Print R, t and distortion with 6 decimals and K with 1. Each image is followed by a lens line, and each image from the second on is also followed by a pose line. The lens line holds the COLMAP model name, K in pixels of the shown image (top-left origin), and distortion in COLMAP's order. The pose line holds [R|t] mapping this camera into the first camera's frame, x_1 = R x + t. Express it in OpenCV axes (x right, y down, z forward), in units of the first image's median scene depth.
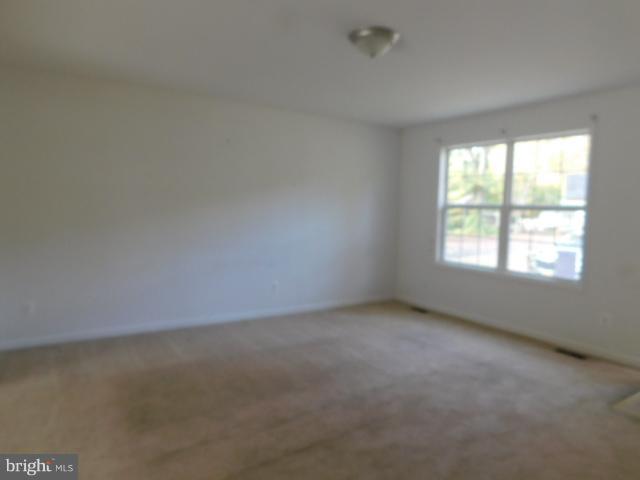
lens RADIAL K [[427.9, 0, 320.0], [0, 427.9, 240.0], [0, 0, 1]] dist [-0.029008, -0.000181]
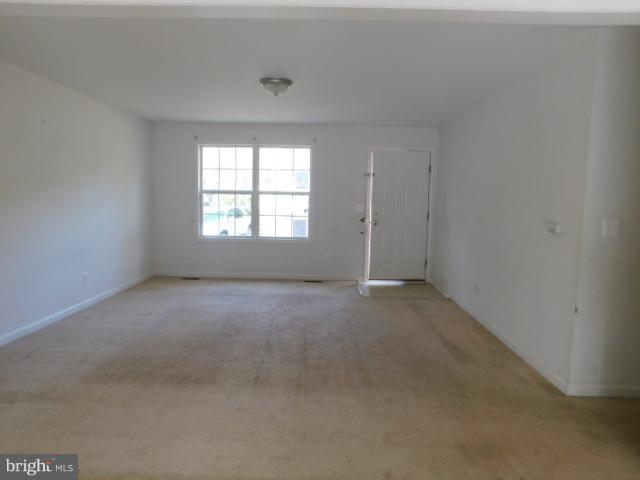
lens RADIAL K [[427.9, 0, 320.0], [0, 427.9, 240.0], [0, 0, 1]] dist [-0.029008, -0.000181]
pose [[0.560243, -0.100791, 0.822173, -0.676766], [0.059057, 0.994904, 0.081724, -0.025310], [-0.826220, 0.002770, 0.563340, 0.019890]]
